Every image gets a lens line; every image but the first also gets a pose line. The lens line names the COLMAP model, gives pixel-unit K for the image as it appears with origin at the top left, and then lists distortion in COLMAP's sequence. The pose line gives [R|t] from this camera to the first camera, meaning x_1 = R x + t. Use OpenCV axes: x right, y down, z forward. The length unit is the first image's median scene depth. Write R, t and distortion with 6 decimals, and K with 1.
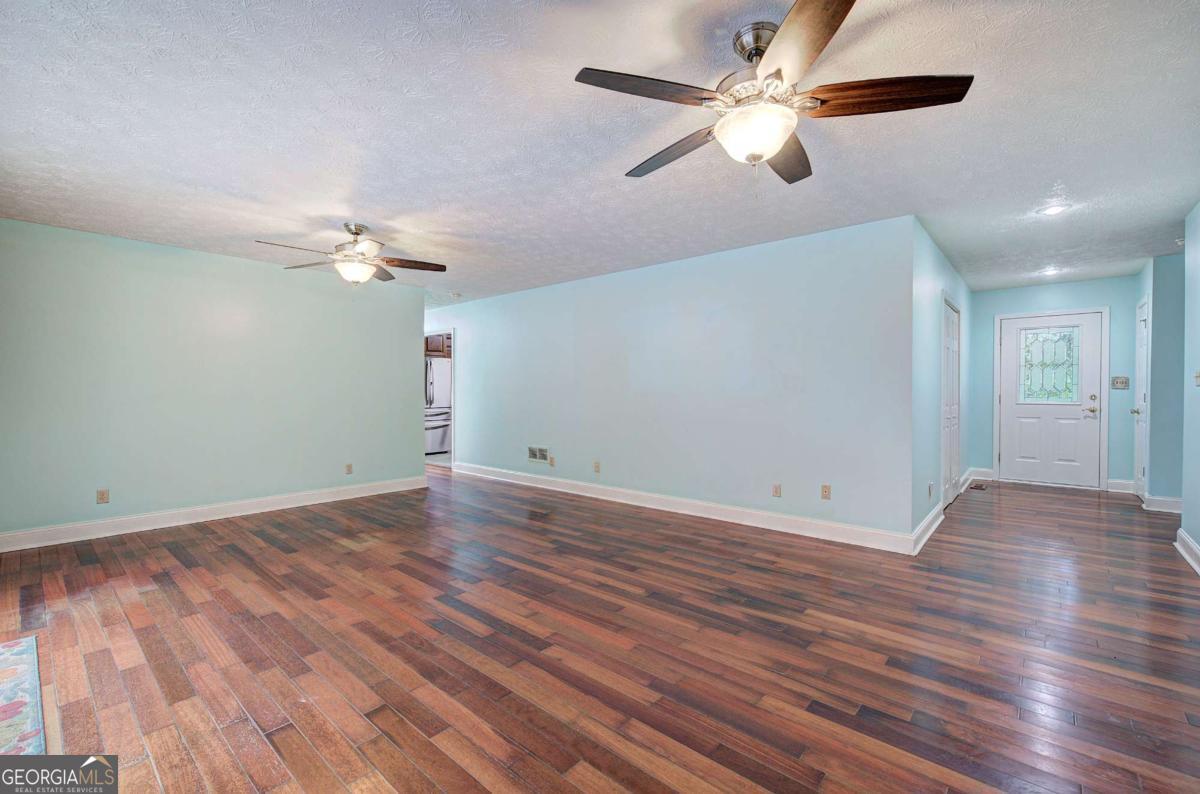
lens RADIAL K [[519.1, 0, 604.2], [0, 519.1, 393.4], [0, 0, 1]] dist [0.000630, 0.001210]
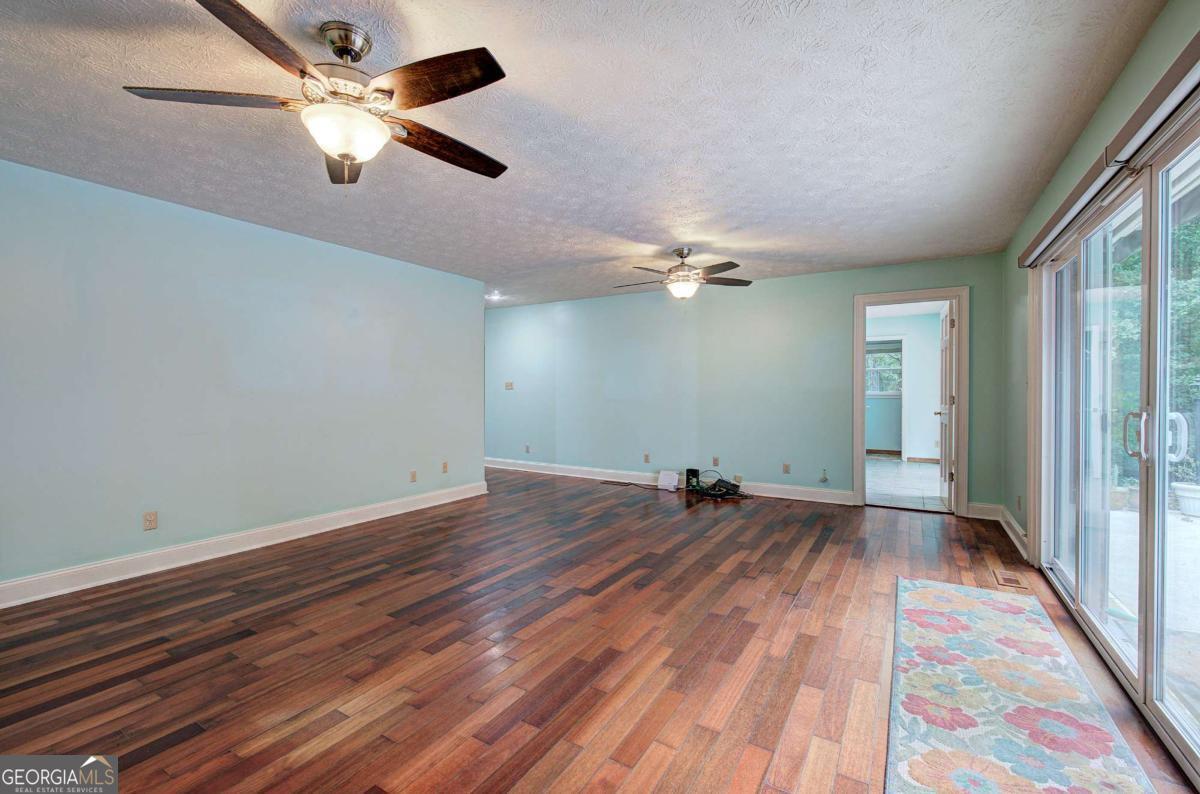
lens RADIAL K [[519.1, 0, 603.8], [0, 519.1, 397.2], [0, 0, 1]] dist [0.000630, 0.001210]
pose [[-0.190217, -0.007415, 0.981714, -1.475995], [0.006162, 0.999943, 0.008747, -0.002018], [-0.981723, 0.007713, -0.190160, 1.306122]]
